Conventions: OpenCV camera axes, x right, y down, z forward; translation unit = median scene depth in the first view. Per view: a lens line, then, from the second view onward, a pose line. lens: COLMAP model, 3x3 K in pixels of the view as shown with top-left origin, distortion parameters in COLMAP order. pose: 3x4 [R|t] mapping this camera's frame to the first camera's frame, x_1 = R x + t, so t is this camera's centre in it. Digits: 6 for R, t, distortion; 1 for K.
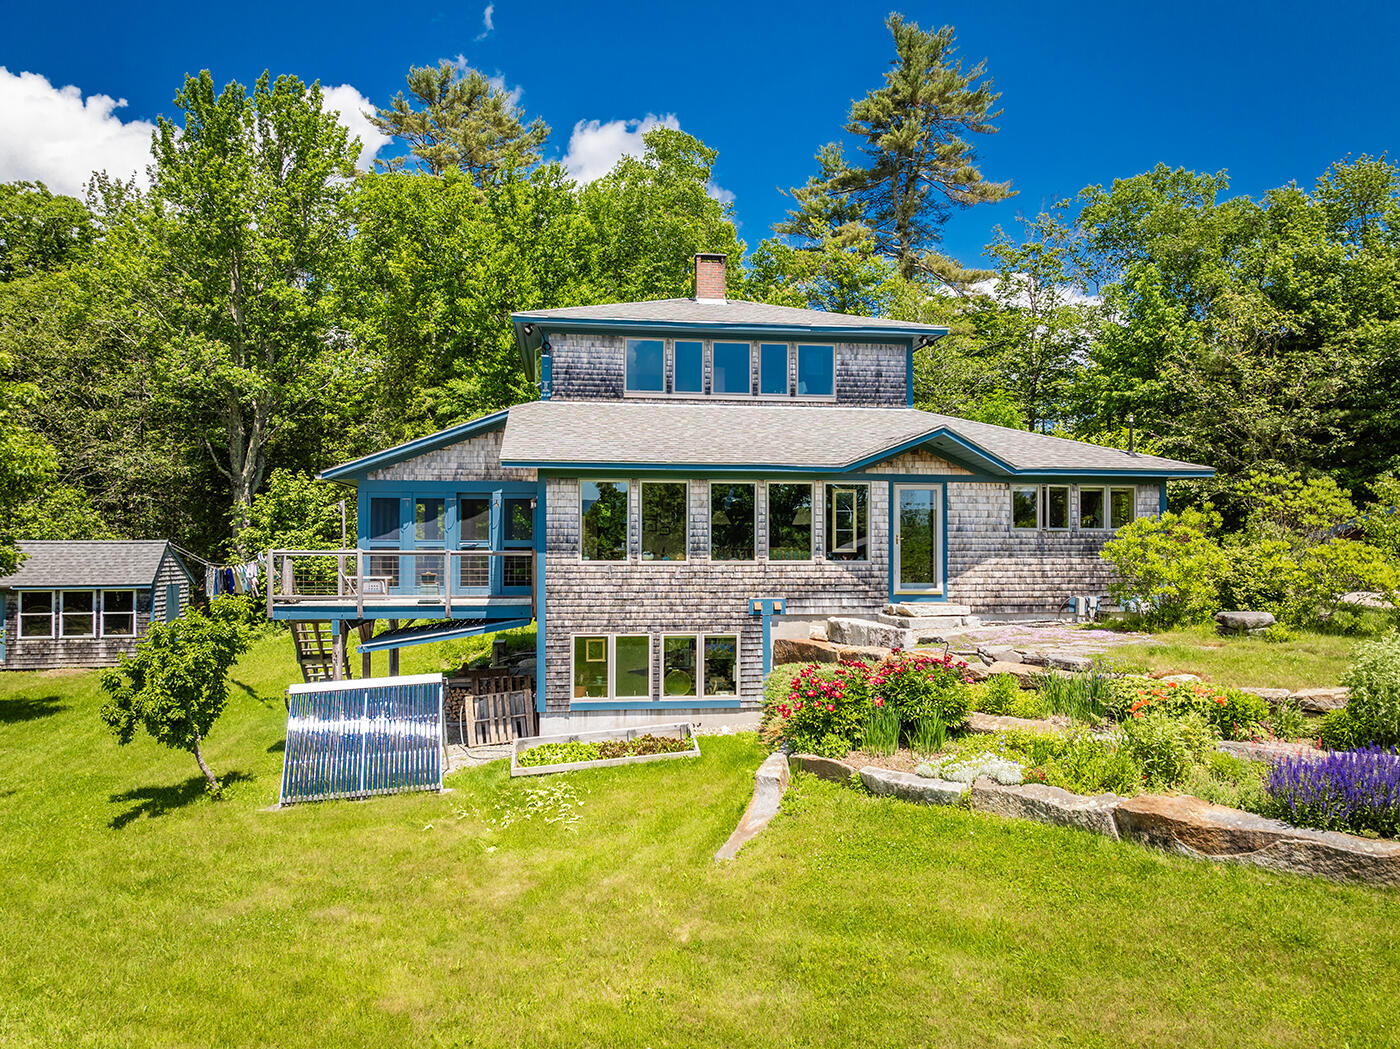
lens RADIAL K [[994.9, 0, 697.6], [0, 994.9, 536.0], [0, 0, 1]] dist [-0.034927, 0.013268]
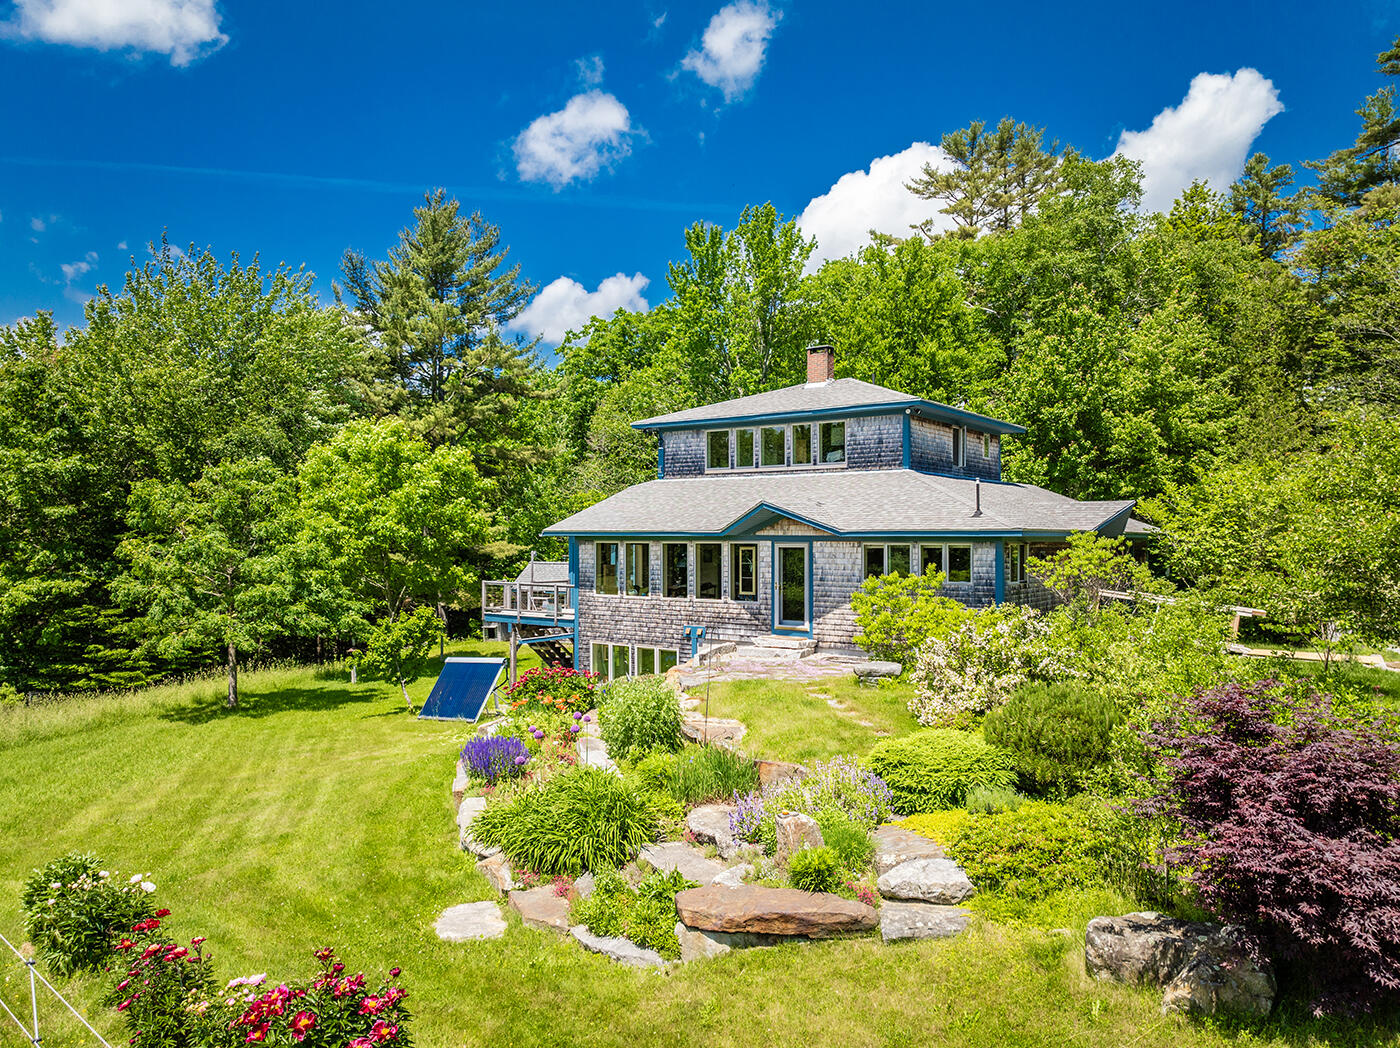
lens RADIAL K [[994.9, 0, 705.5], [0, 994.9, 523.5], [0, 0, 1]] dist [-0.034927, 0.013268]
pose [[0.722773, -0.010676, -0.691003, 1.009579], [0.000866, 0.999894, -0.014542, -0.058094], [0.691085, 0.009912, 0.722705, 0.006419]]
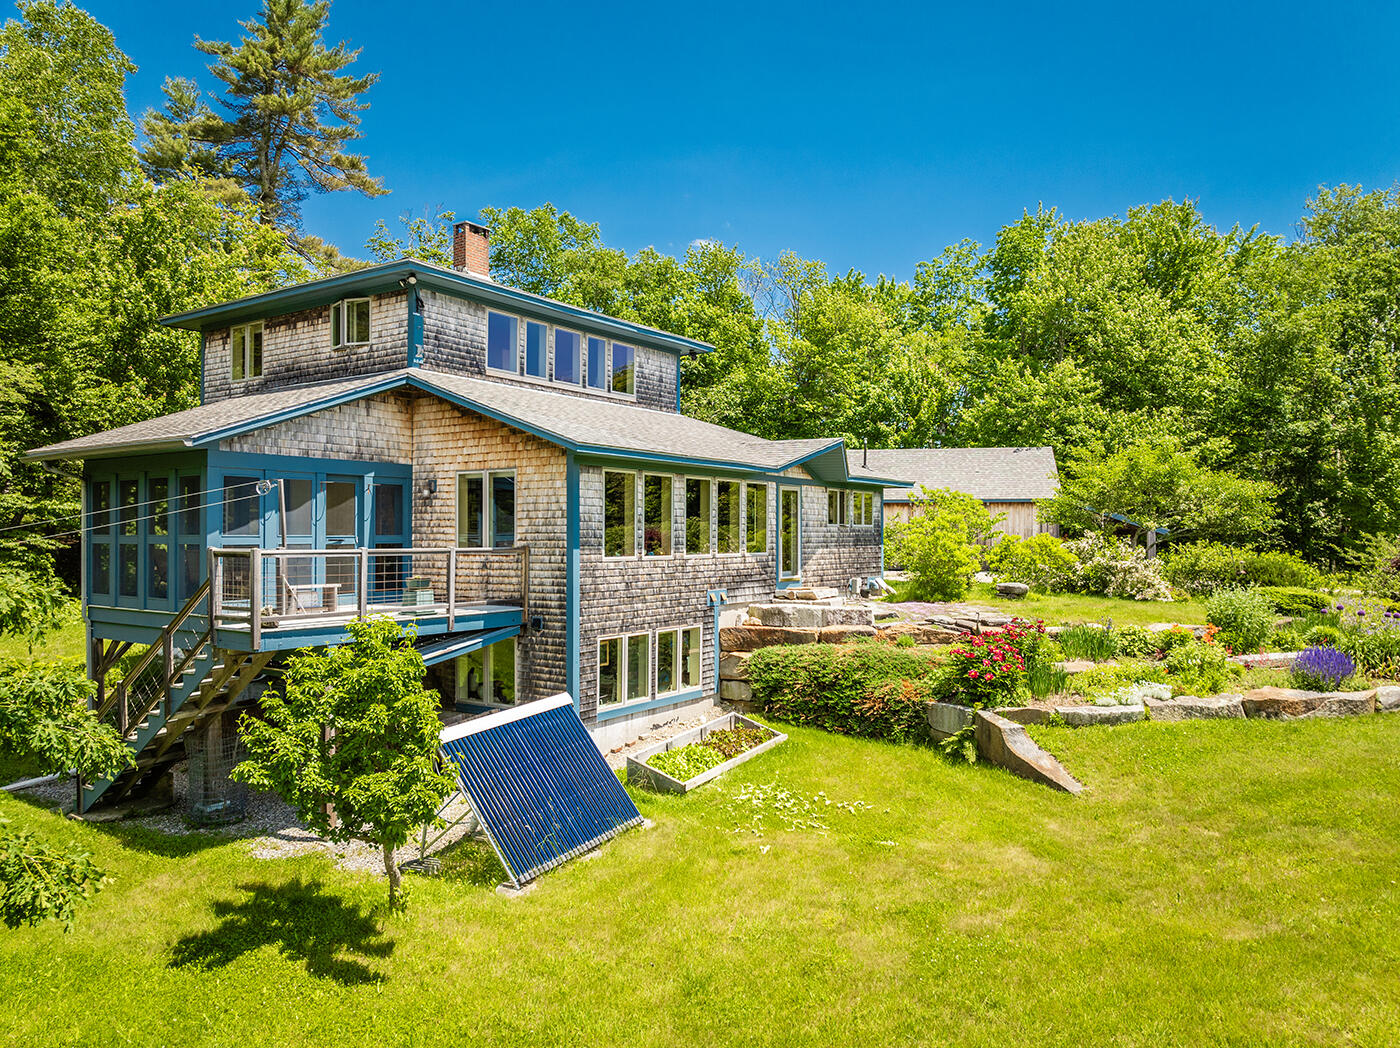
lens RADIAL K [[994.9, 0, 692.6], [0, 994.9, 526.0], [0, 0, 1]] dist [-0.034927, 0.013268]
pose [[0.669510, 0.004667, 0.742788, -0.703029], [-0.000091, 0.999981, -0.006201, 0.001905], [-0.742803, 0.004084, 0.669498, 0.307950]]
